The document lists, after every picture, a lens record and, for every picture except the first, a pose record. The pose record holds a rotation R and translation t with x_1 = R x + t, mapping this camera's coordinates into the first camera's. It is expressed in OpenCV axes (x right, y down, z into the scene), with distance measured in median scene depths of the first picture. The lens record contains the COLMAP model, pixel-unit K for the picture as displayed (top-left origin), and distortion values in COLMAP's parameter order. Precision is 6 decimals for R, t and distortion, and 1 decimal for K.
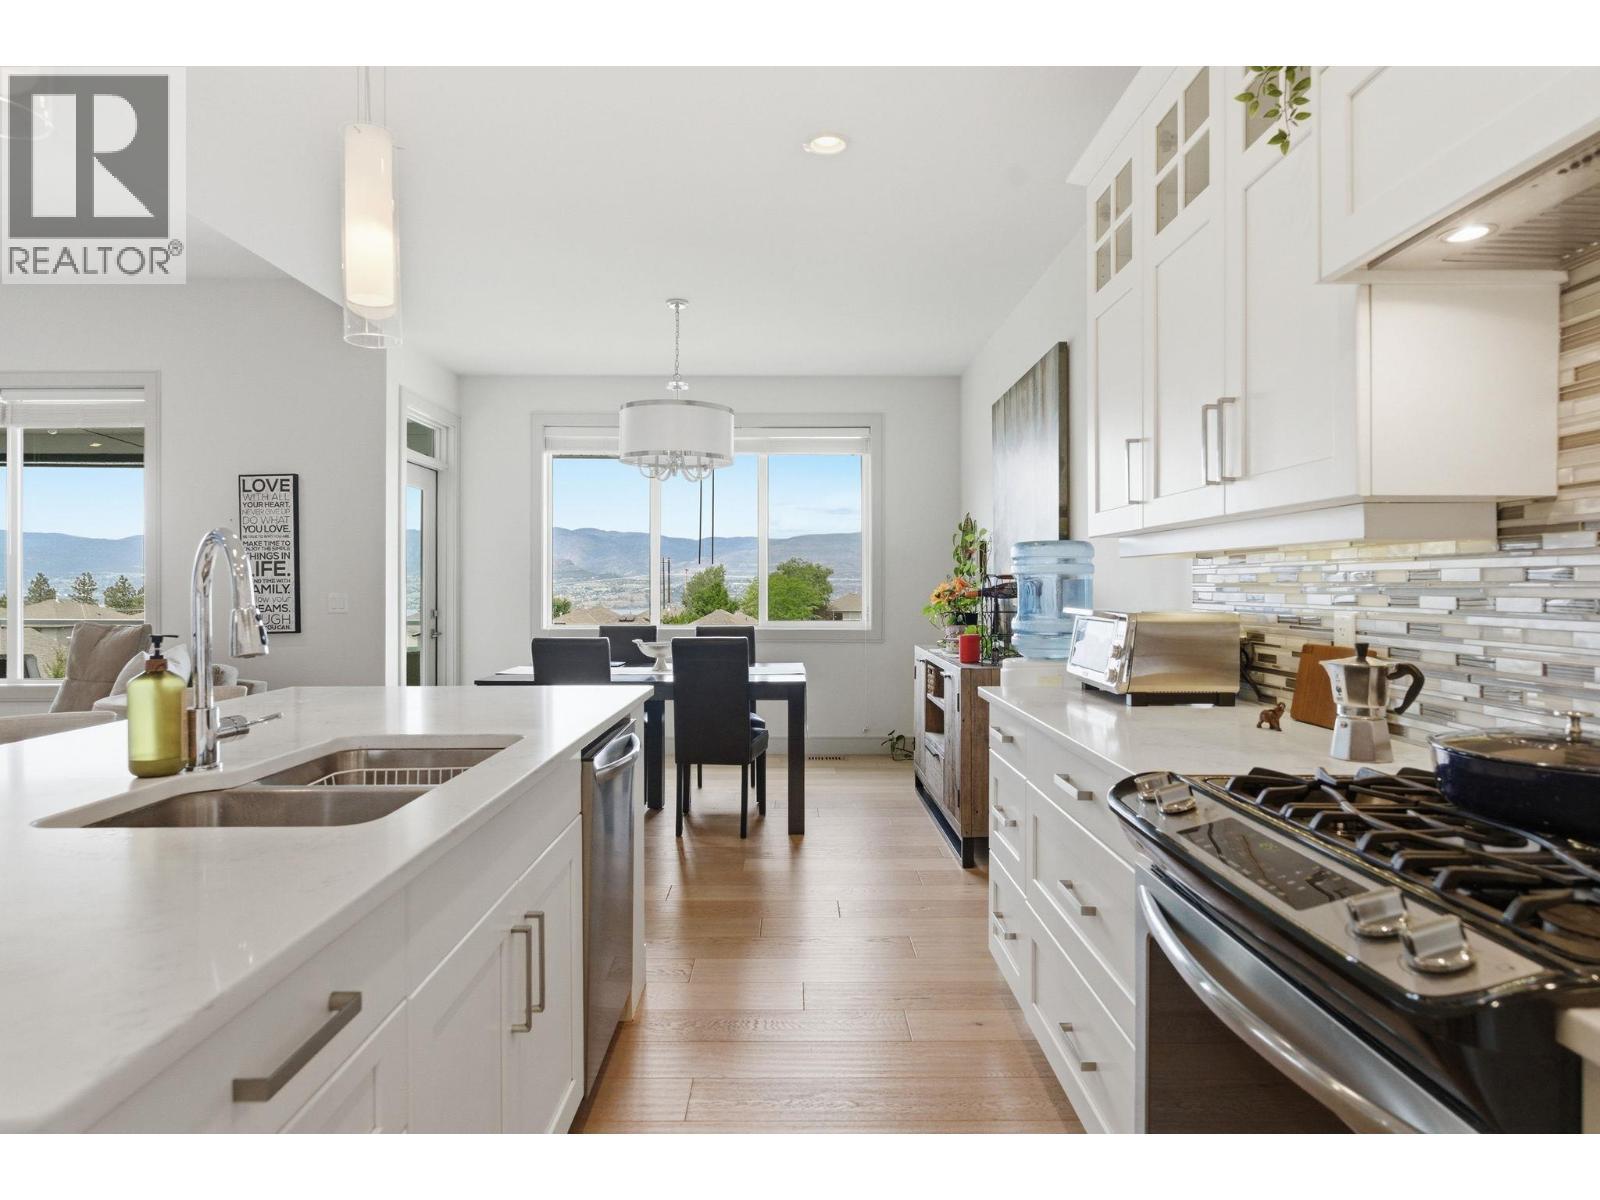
lens RADIAL K [[932.9, 0, 800.2], [0, 932.9, 586.1], [0, 0, 1]] dist [0.002764, 0.000601]
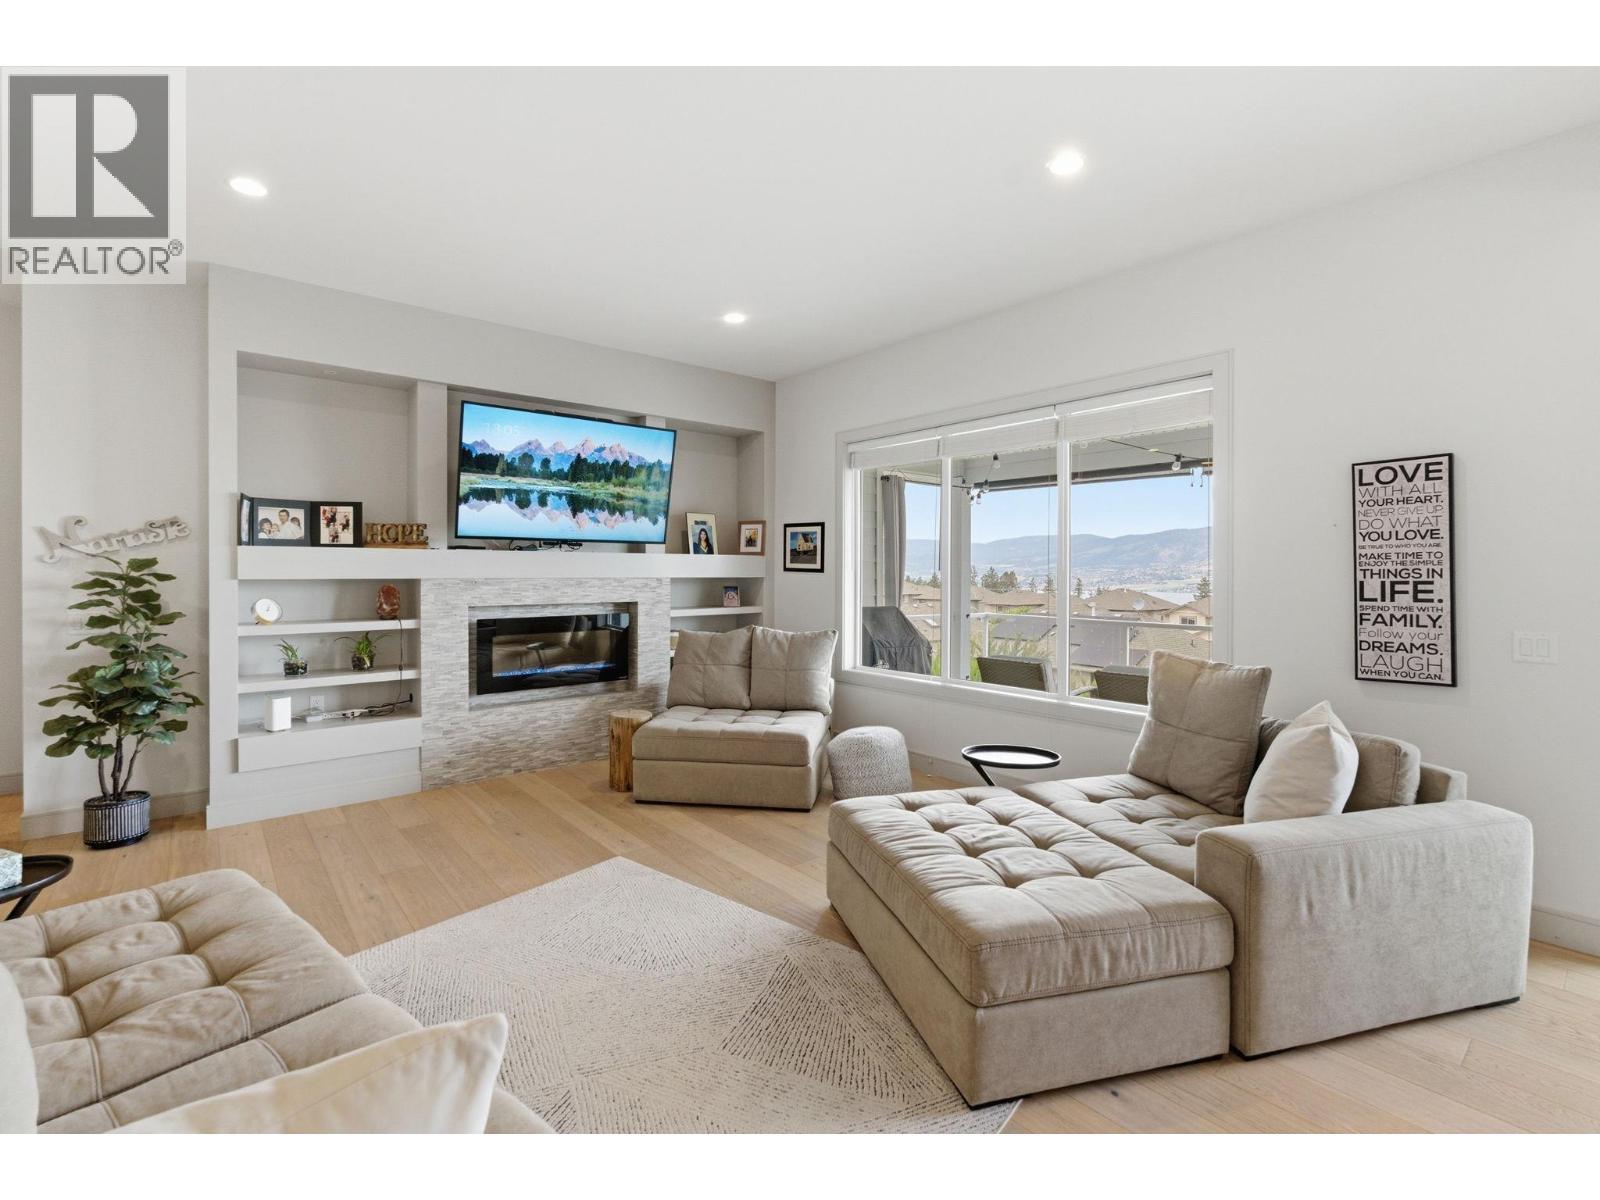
lens RADIAL K [[723.6, 0, 800.2], [0, 723.6, 575.7], [0, 0, 1]] dist [-0.000410, 0.000283]
pose [[0.642550, 0.006236, -0.766218, -0.441091], [-0.003620, 0.999980, 0.005102, -0.031695], [0.766235, -0.000505, 0.642560, 0.295394]]
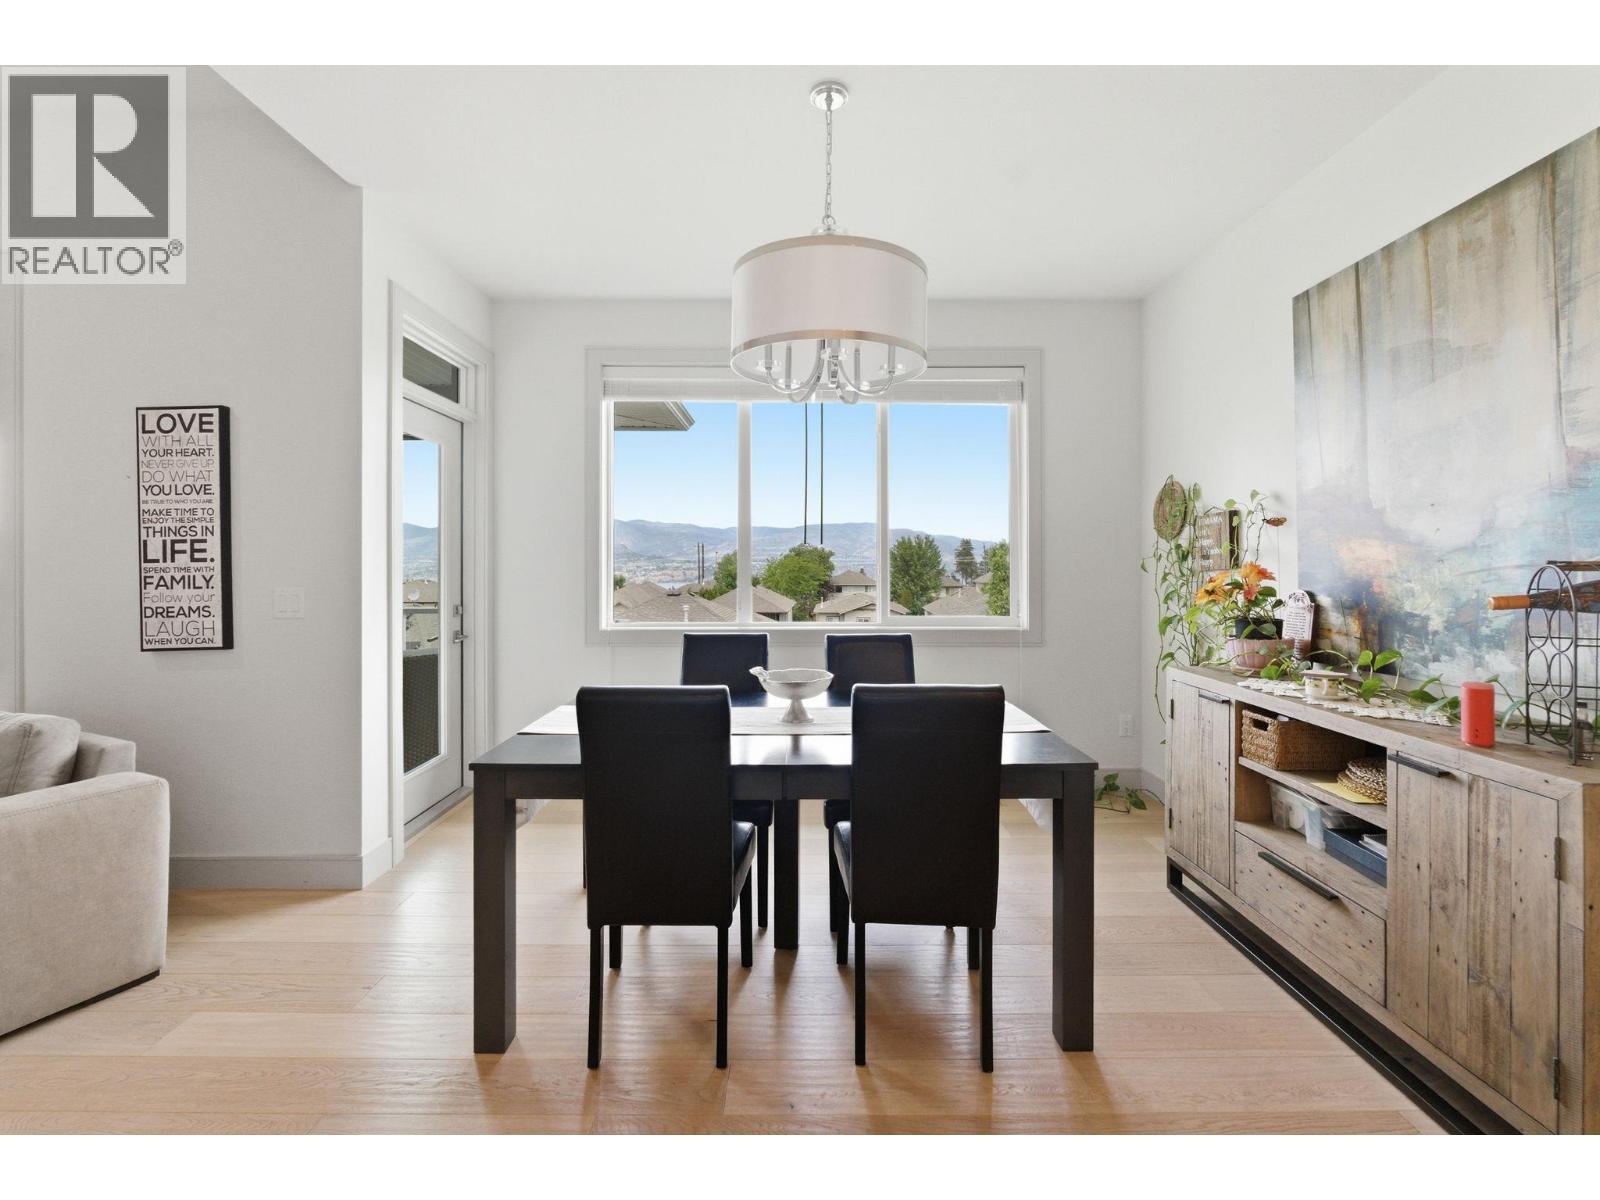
lens RADIAL K [[730.8, 0, 799.8], [0, 730.8, 565.9], [0, 0, 1]] dist [-0.000454, 0.000202]
pose [[0.999978, -0.001200, -0.006521, -0.133326], [0.001208, 0.999998, 0.001270, -0.008328], [0.006519, -0.001278, 0.999978, 0.490532]]
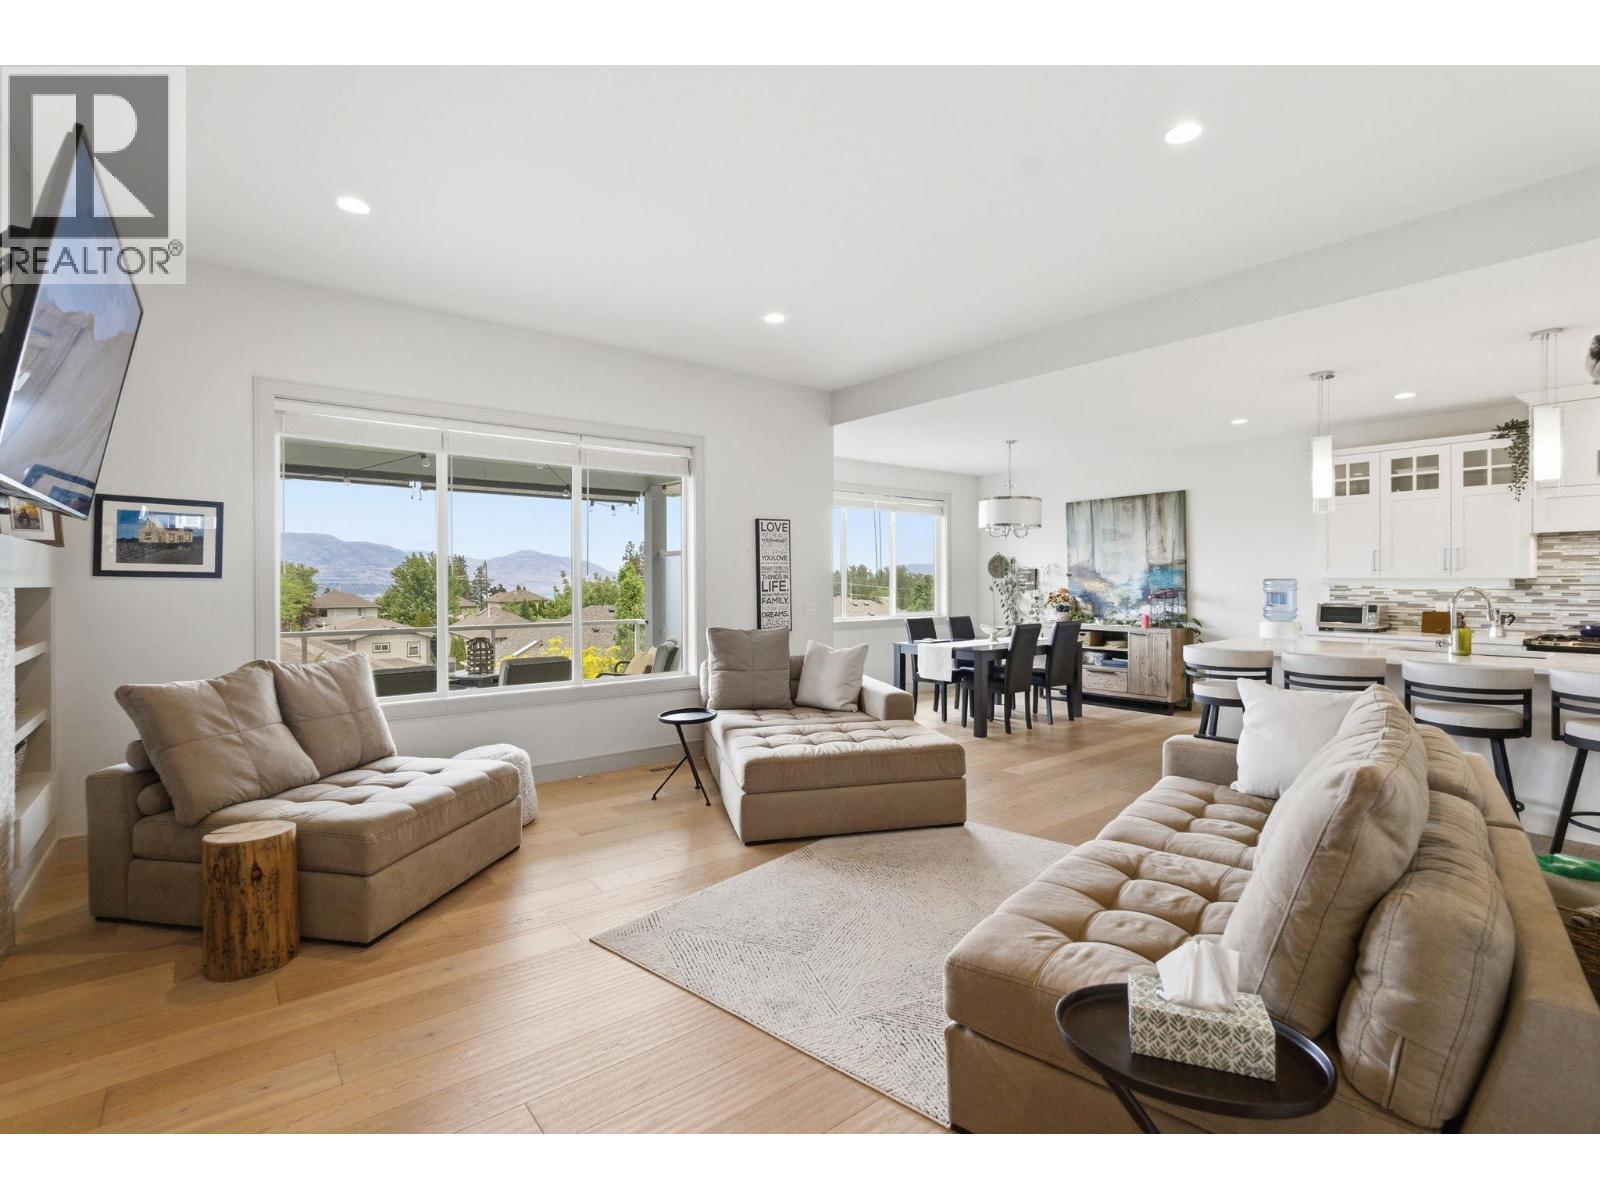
lens RADIAL K [[736.0, 0, 800.4], [0, 736.0, 587.3], [0, 0, 1]] dist [-0.003013, 0.000122]
pose [[0.789088, -0.007949, 0.614229, -1.221666], [0.004209, 0.999963, 0.007533, -0.025004], [-0.614266, -0.003358, 0.789092, 0.097394]]
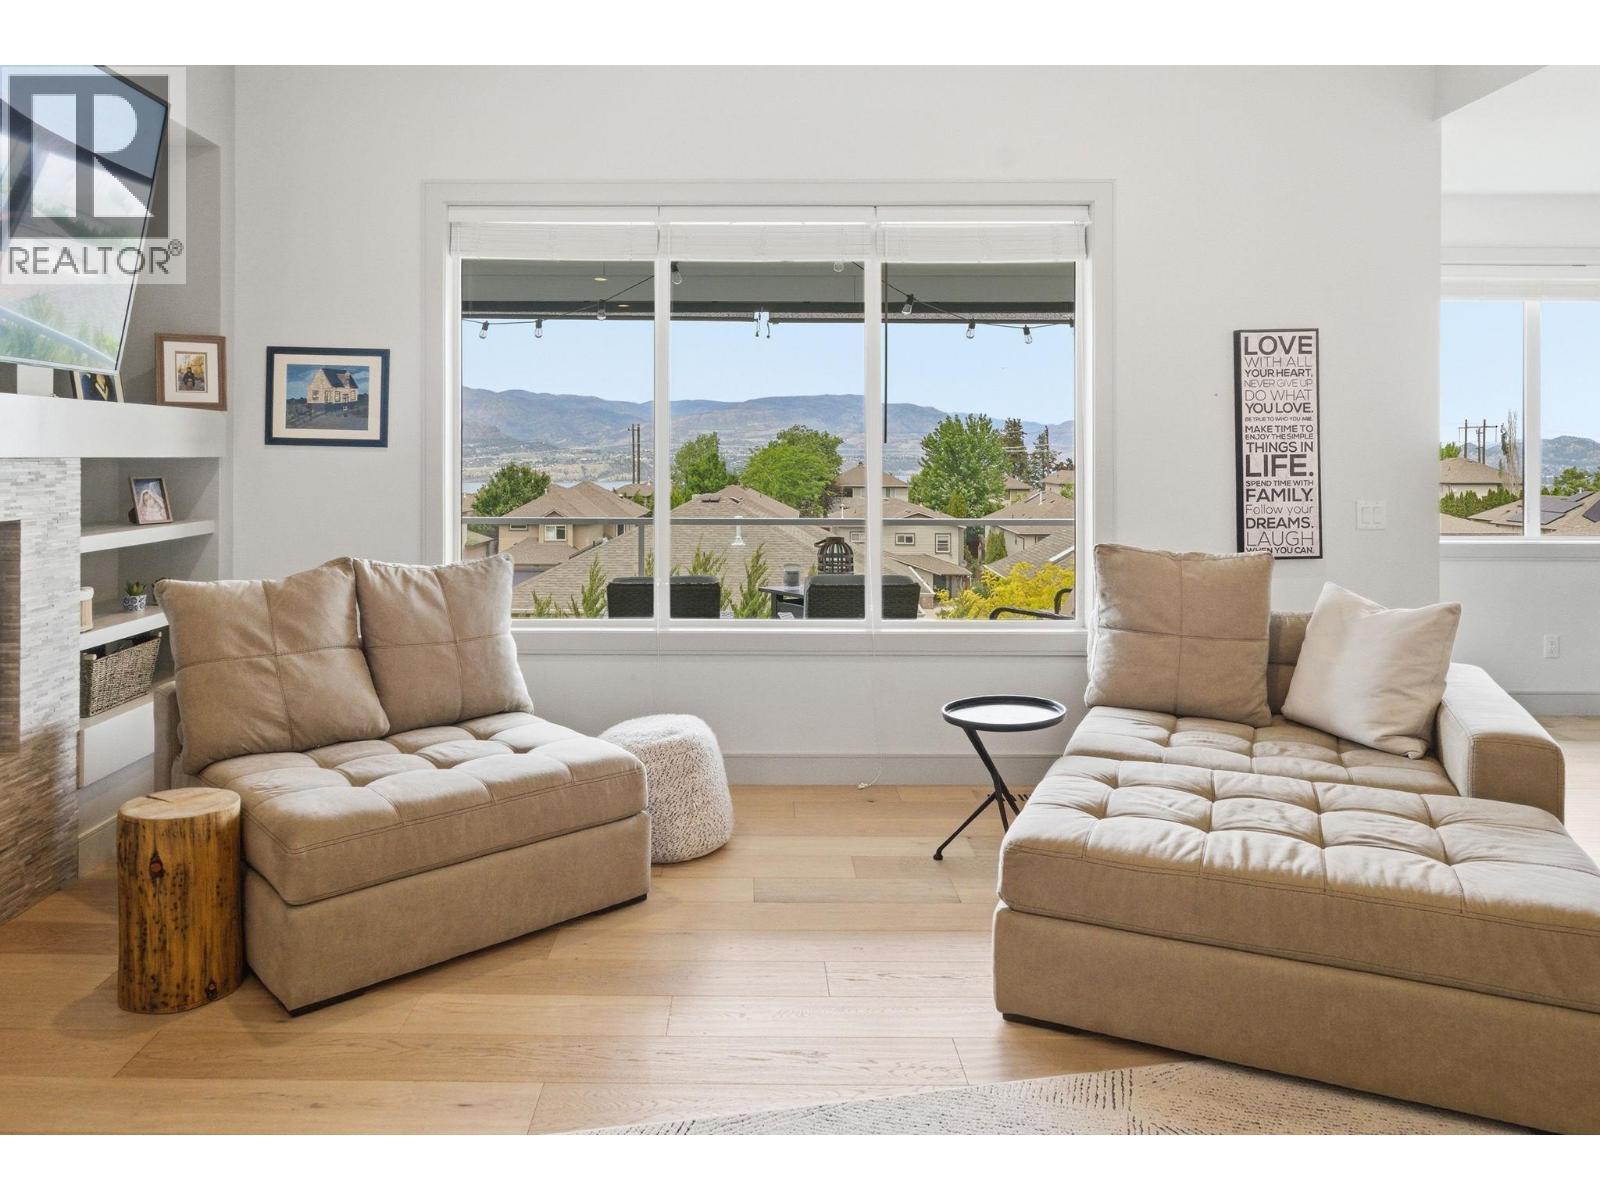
lens RADIAL K [[1073.6, 0, 754.5], [0, 1073.6, 455.6], [0, 0, 1]] dist [-0.000720, 0.001572]
pose [[0.999934, 0.001825, -0.011322, -0.948835], [-0.001832, 0.999998, -0.000595, -0.024734], [0.011321, 0.000616, 0.999936, 0.198455]]
